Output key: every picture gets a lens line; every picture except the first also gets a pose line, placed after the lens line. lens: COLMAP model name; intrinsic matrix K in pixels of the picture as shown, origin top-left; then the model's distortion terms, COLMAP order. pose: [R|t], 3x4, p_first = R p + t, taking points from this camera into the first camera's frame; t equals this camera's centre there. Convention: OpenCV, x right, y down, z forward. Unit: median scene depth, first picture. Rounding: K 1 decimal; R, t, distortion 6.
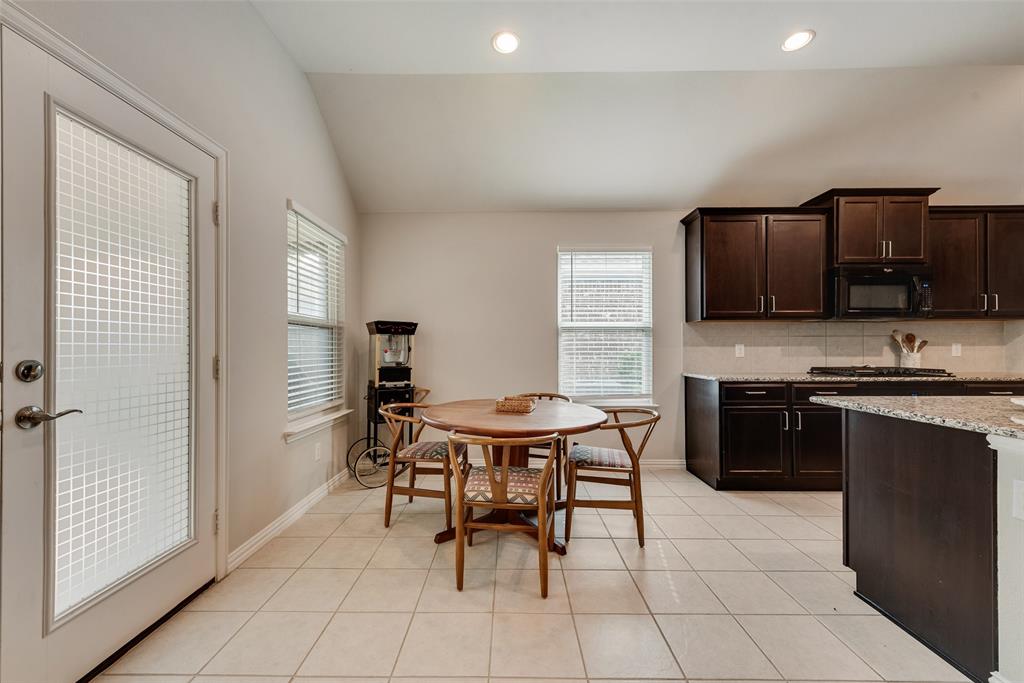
lens RADIAL K [[399.8, 0, 504.9], [0, 399.8, 345.4], [0, 0, 1]] dist [0.009080, -0.003867]
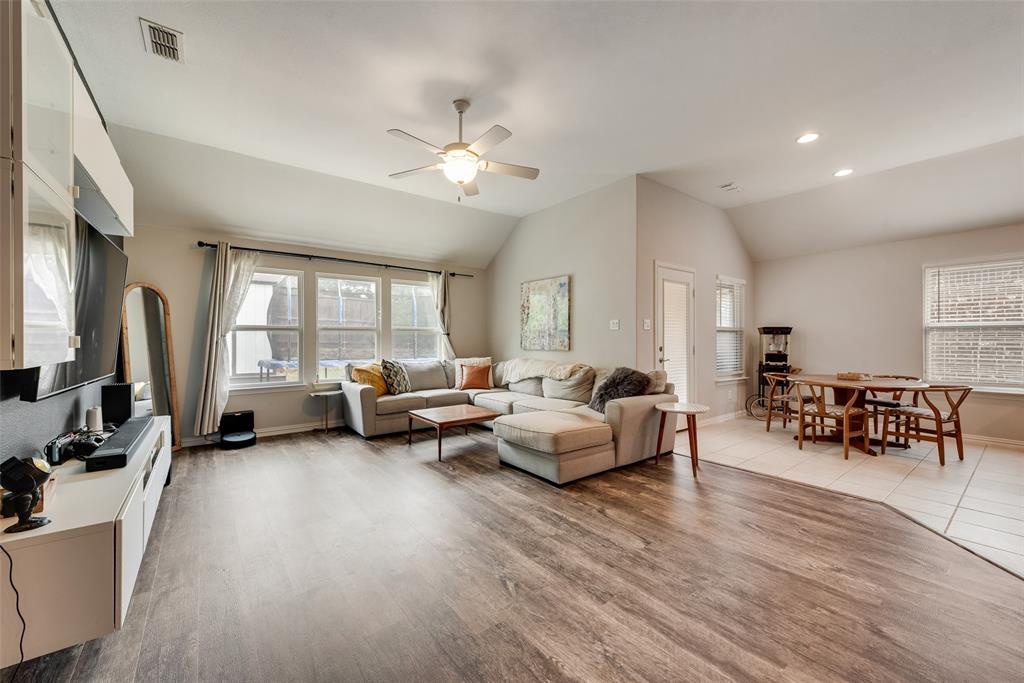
lens RADIAL K [[399.8, 0, 504.6], [0, 399.8, 338.0], [0, 0, 1]] dist [0.009080, -0.003867]
pose [[0.611823, -0.001465, -0.790993, 0.371236], [0.005176, 0.999984, 0.002152, -0.022195], [0.790977, -0.005411, 0.611821, -0.966087]]
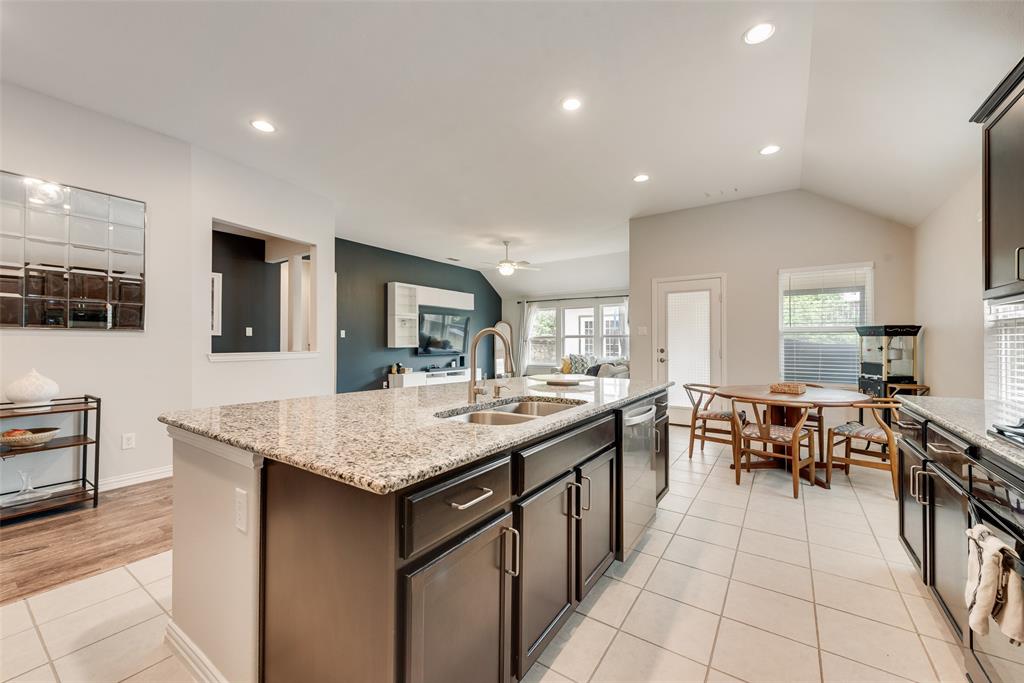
lens RADIAL K [[399.8, 0, 511.6], [0, 399.8, 336.6], [0, 0, 1]] dist [0.009080, -0.003867]
pose [[-0.555020, -0.009534, -0.831783, 1.369690], [0.008024, 0.999826, -0.016814, -0.015003], [0.831799, -0.016006, -0.554847, 0.770559]]
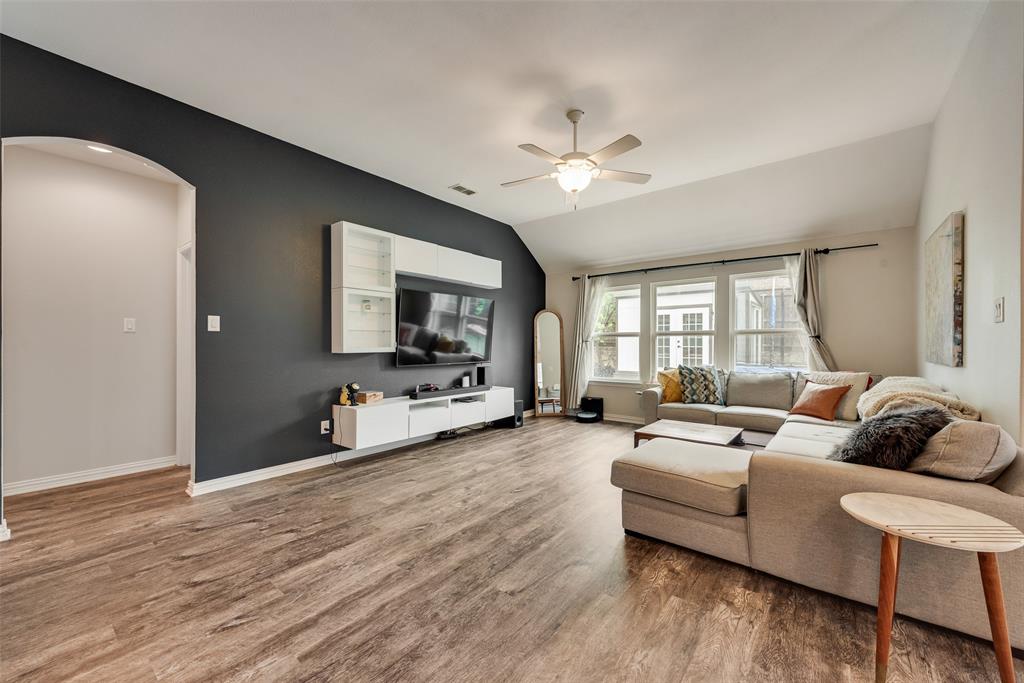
lens RADIAL K [[399.8, 0, 510.2], [0, 399.8, 344.6], [0, 0, 1]] dist [0.009080, -0.003867]
pose [[-0.616352, 0.002895, -0.787466, 0.420537], [0.005712, 0.999983, -0.000795, -0.016458], [0.787450, -0.004988, -0.616358, 0.007372]]
